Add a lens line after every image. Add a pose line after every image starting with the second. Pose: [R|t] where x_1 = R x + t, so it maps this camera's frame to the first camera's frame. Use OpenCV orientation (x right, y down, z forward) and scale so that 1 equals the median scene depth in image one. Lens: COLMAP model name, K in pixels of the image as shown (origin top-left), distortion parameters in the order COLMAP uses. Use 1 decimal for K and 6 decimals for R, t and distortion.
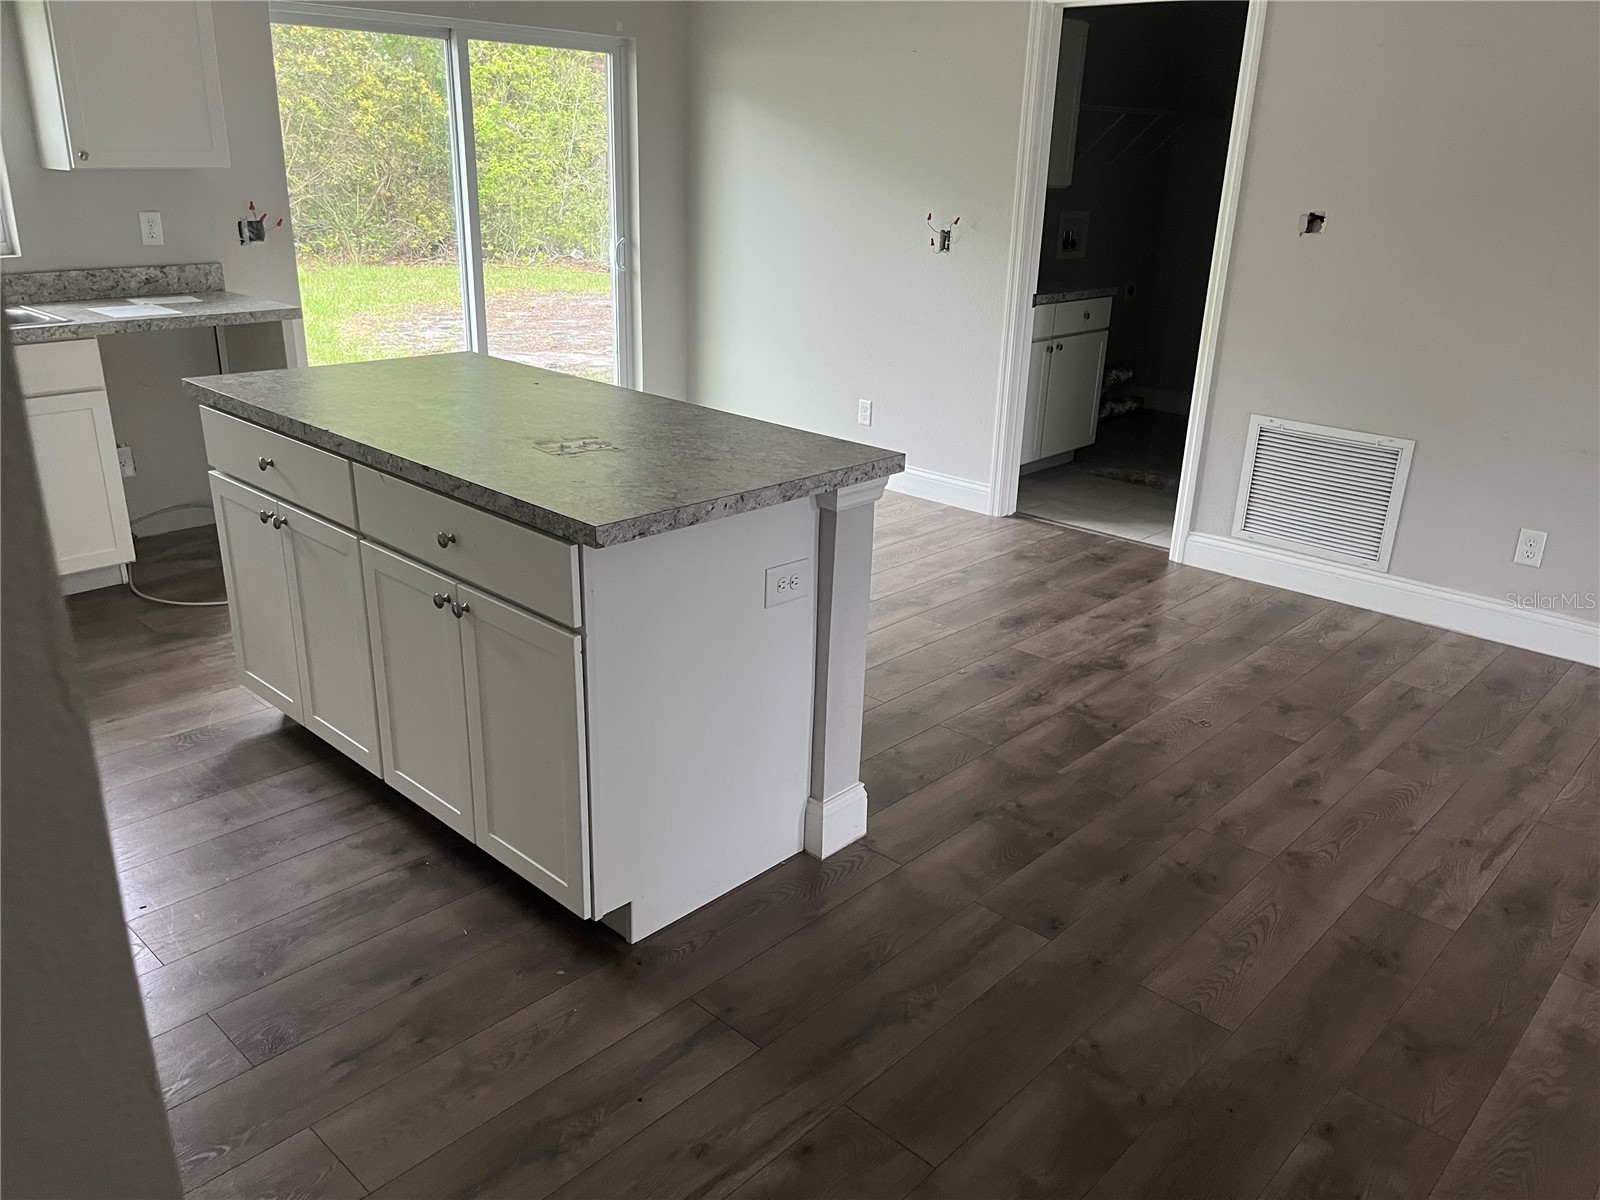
lens RADIAL K [[1221.4, 0, 797.6], [0, 1221.4, 609.9], [0, 0, 1]] dist [0.067116, -0.093203]
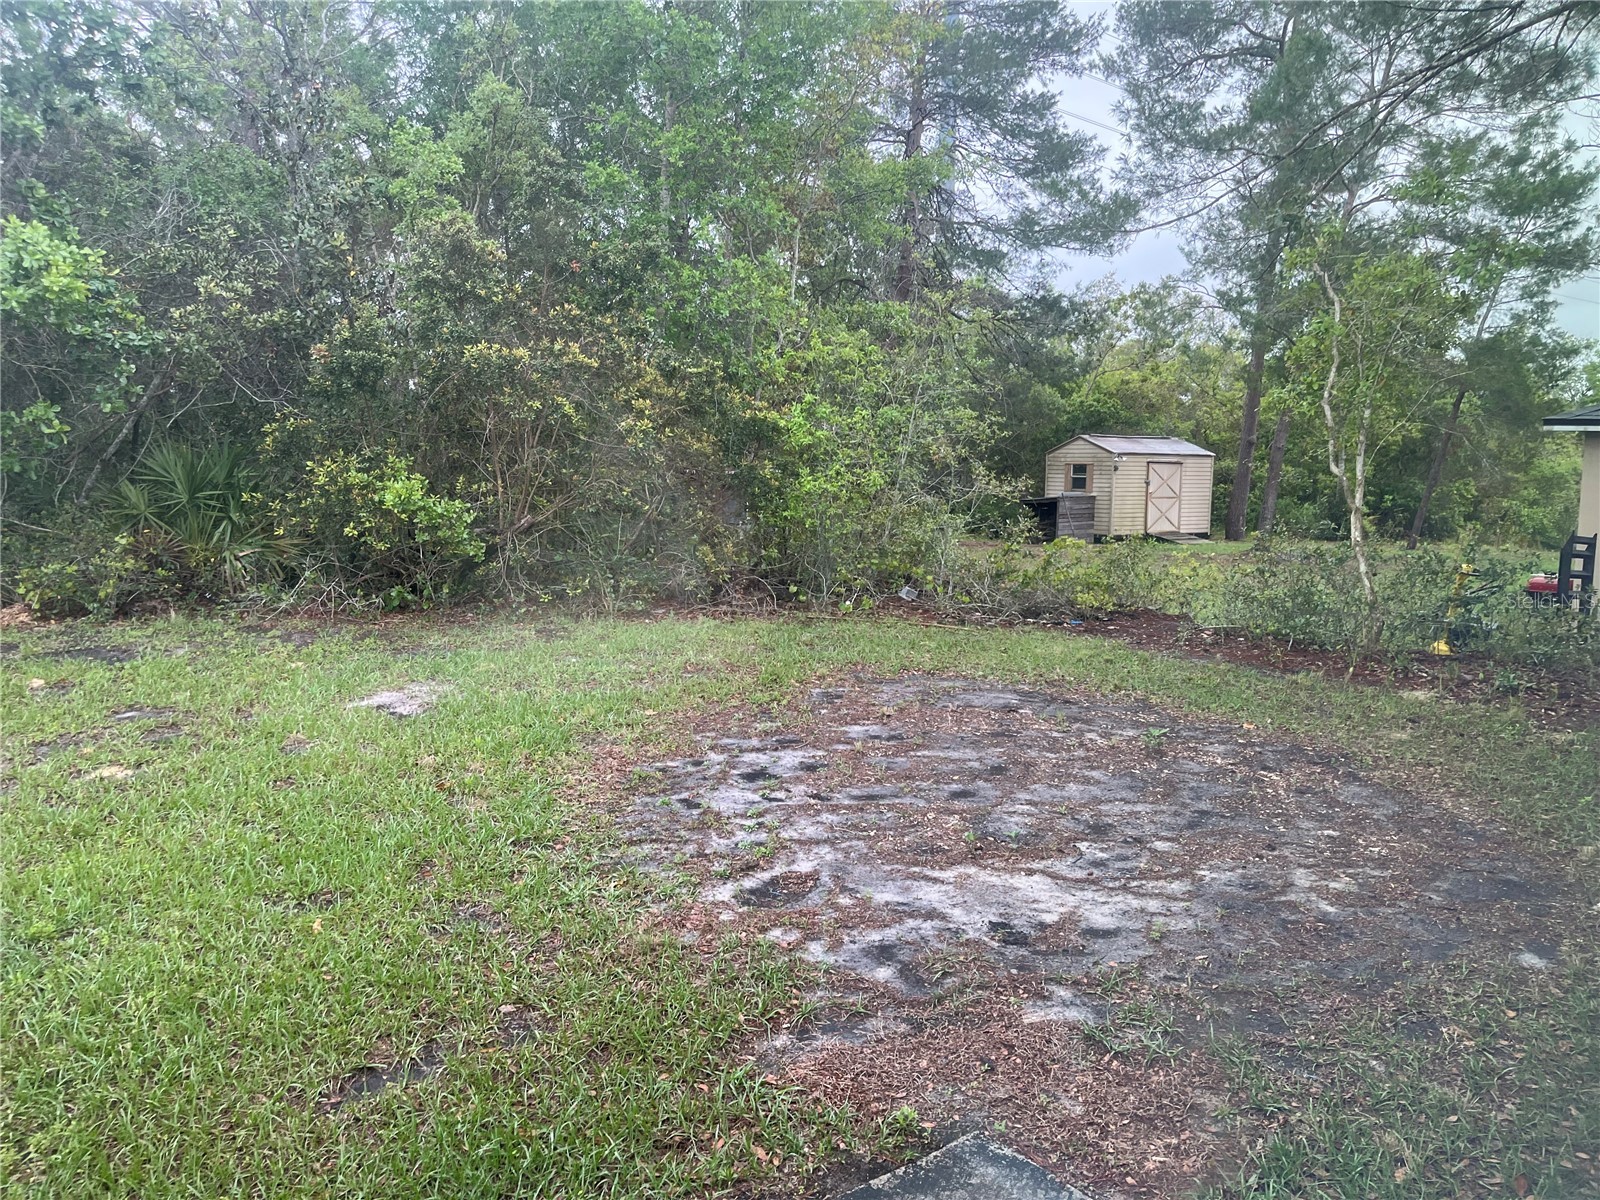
lens RADIAL K [[1221.4, 0, 800.1], [0, 1221.4, 583.5], [0, 0, 1]] dist [0.067116, -0.093203]
pose [[0.983406, -0.000350, -0.181416, -0.056001], [-0.043367, 0.970553, -0.236953, -0.062153], [0.176157, 0.240889, 0.954432, 0.156285]]
